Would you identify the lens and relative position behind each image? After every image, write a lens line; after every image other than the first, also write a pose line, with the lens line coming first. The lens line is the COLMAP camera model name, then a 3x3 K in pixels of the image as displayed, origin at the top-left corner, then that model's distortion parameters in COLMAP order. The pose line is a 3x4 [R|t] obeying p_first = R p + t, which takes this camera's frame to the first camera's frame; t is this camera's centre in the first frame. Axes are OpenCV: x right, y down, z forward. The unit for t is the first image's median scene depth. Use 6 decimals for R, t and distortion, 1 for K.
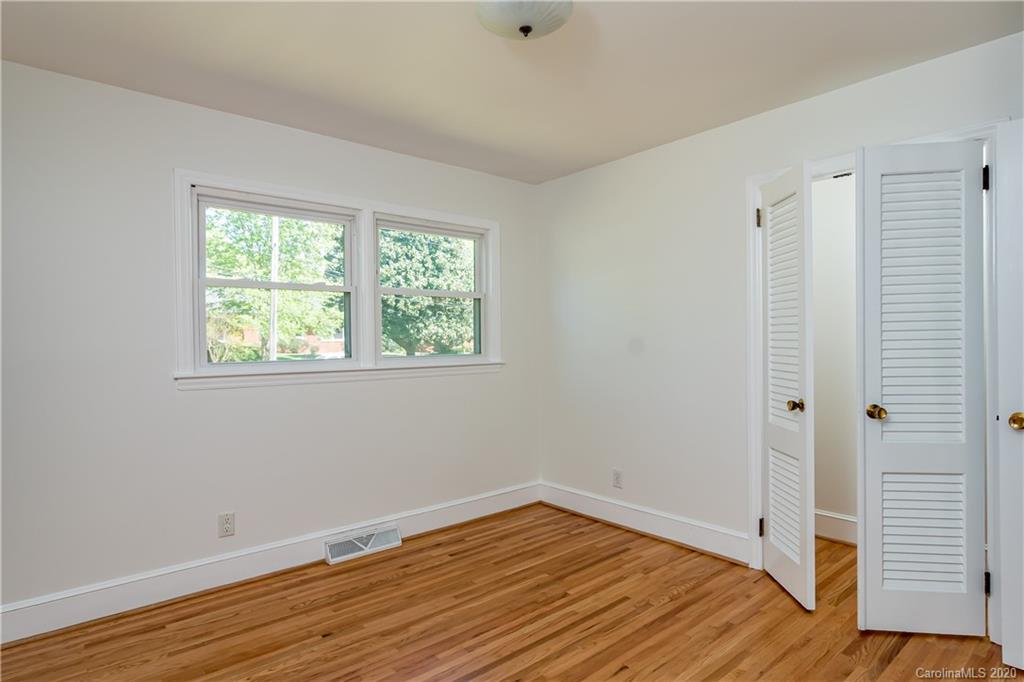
lens RADIAL K [[555.0, 0, 524.7], [0, 555.0, 339.3], [0, 0, 1]] dist [-0.003269, 0.000449]
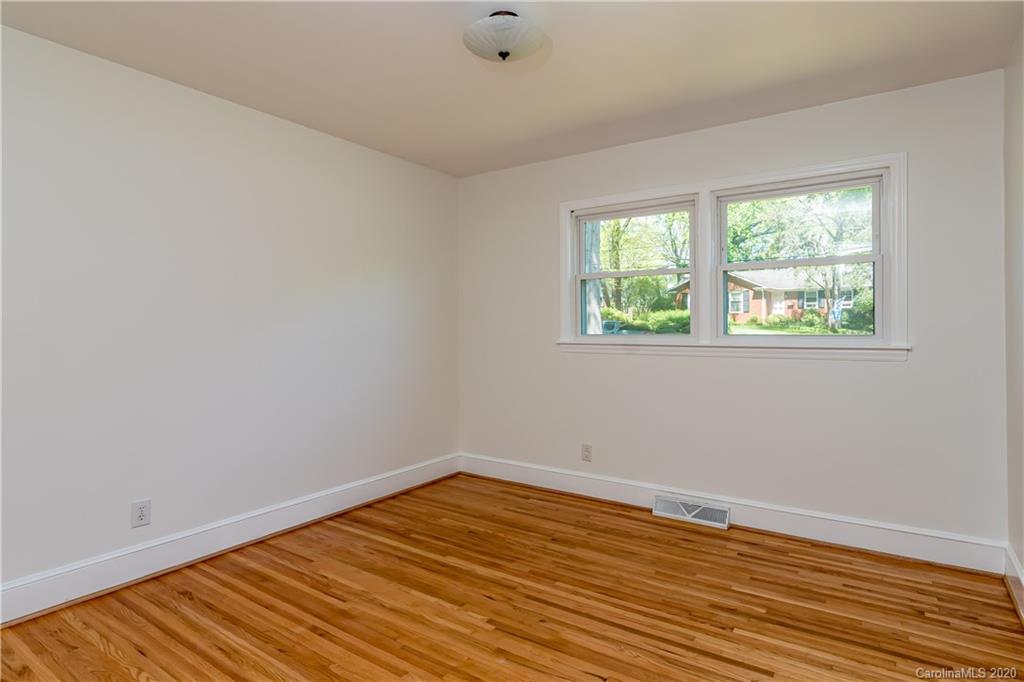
lens RADIAL K [[555.9, 0, 507.7], [0, 555.9, 333.6], [0, 0, 1]] dist [-0.002608, -0.000162]
pose [[0.246518, 0.017978, -0.968971, 0.655739], [-0.000056, 0.999828, 0.018537, 0.011255], [0.969138, -0.004515, 0.246477, 0.413380]]
